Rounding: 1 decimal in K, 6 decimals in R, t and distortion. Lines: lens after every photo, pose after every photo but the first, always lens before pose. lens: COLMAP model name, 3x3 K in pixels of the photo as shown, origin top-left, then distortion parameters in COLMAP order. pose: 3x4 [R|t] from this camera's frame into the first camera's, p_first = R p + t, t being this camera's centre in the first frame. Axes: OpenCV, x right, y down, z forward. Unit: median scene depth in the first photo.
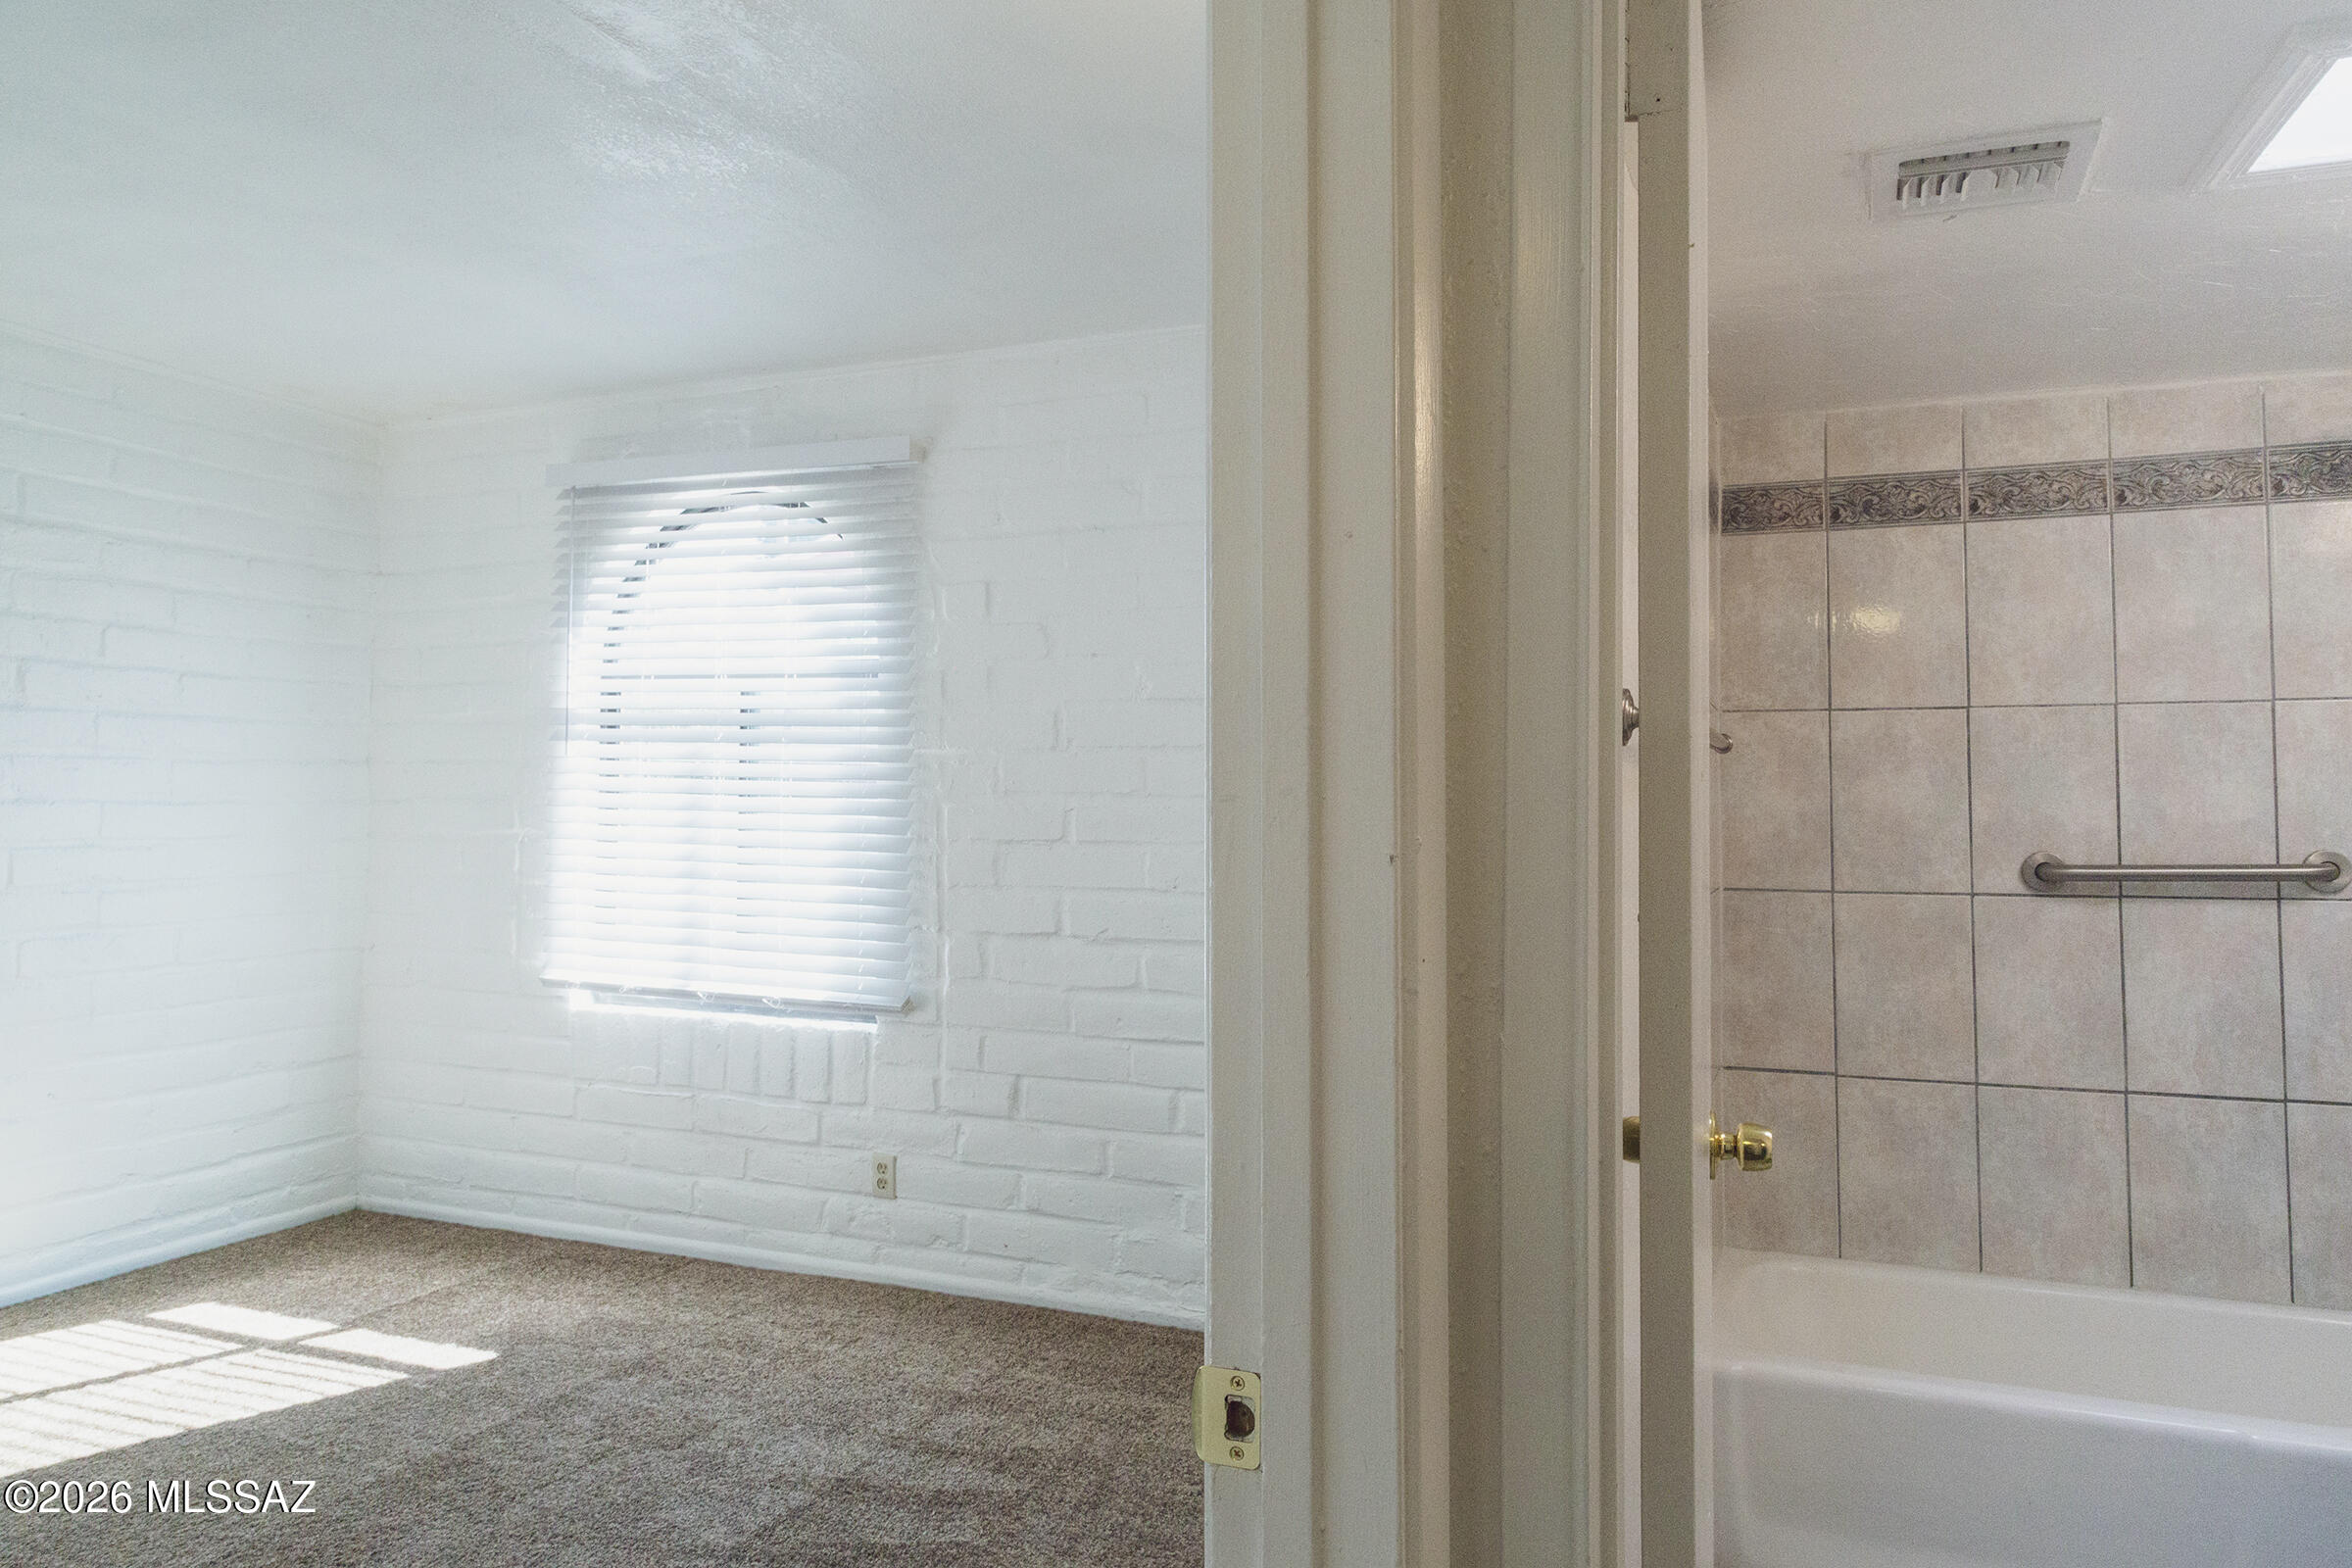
lens RADIAL K [[1616.1, 0, 1139.5], [0, 1616.1, 730.7], [0, 0, 1]] dist [-0.001124, -0.002905]
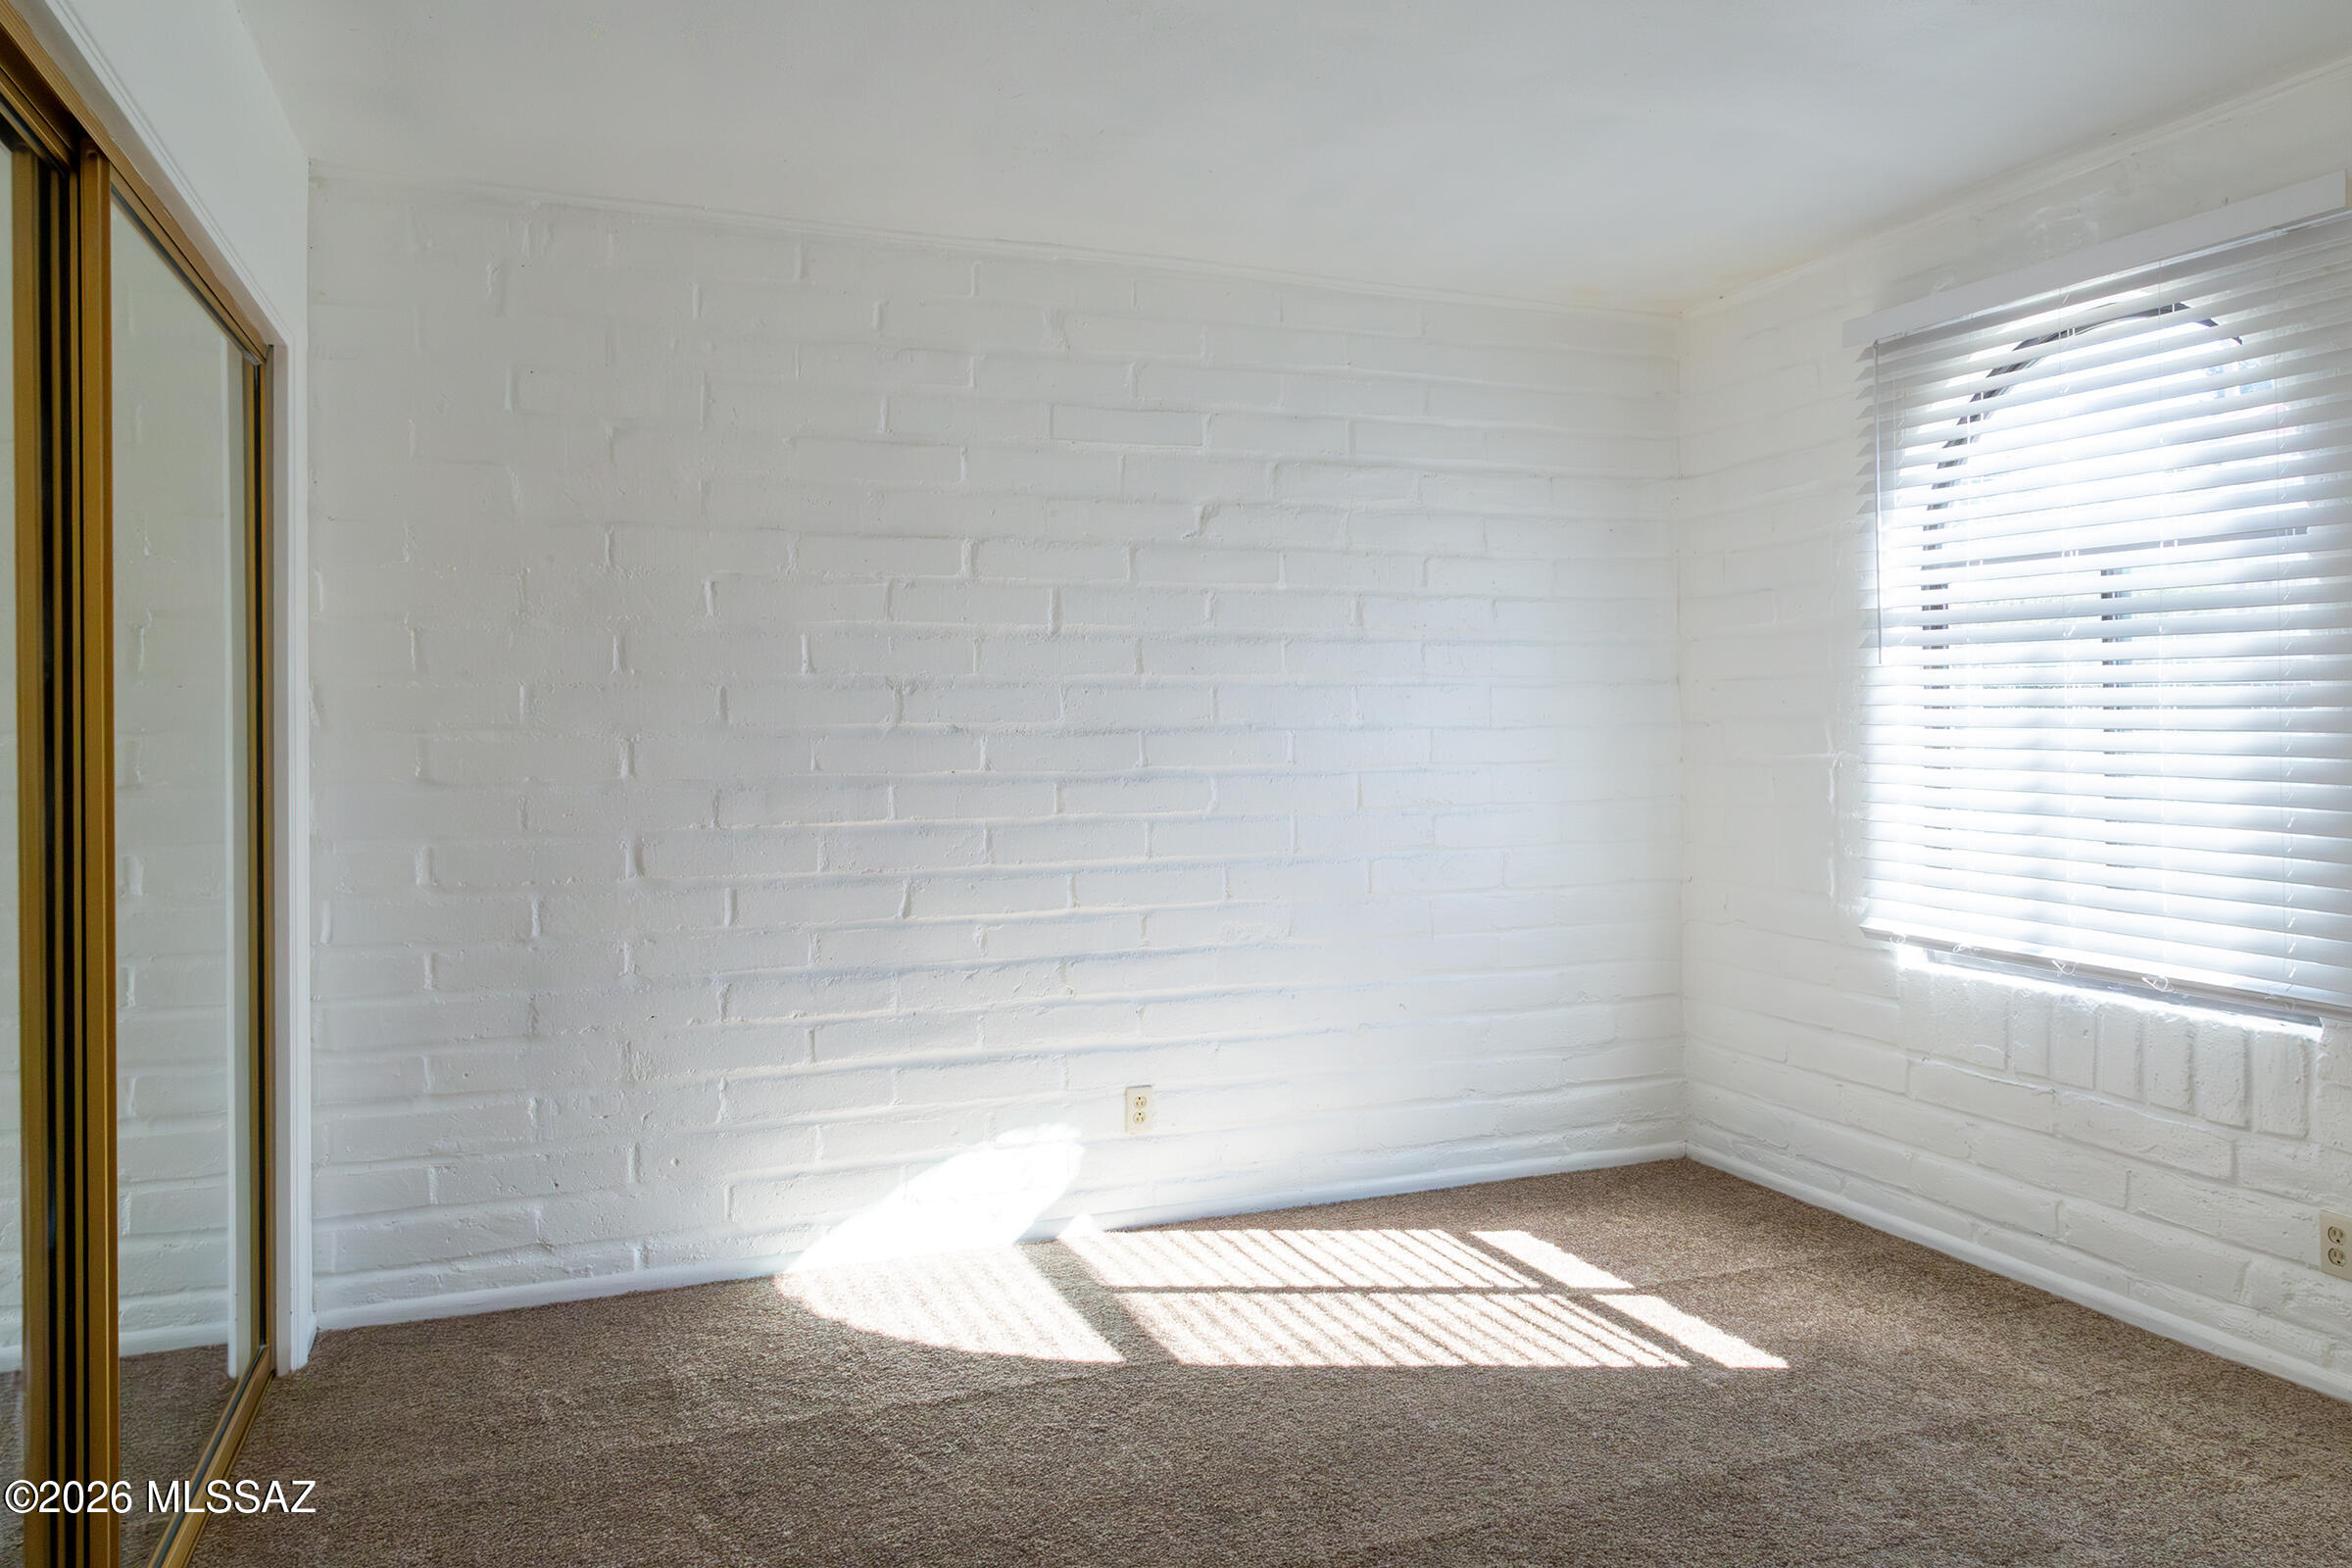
lens RADIAL K [[1616.1, 0, 1250.9], [0, 1616.1, 714.4], [0, 0, 1]] dist [-0.001124, -0.002905]
pose [[0.701649, -0.020544, -0.712227, 0.012889], [0.047971, 0.998678, 0.018453, 0.010289], [0.710907, -0.047114, 0.701707, 0.184905]]
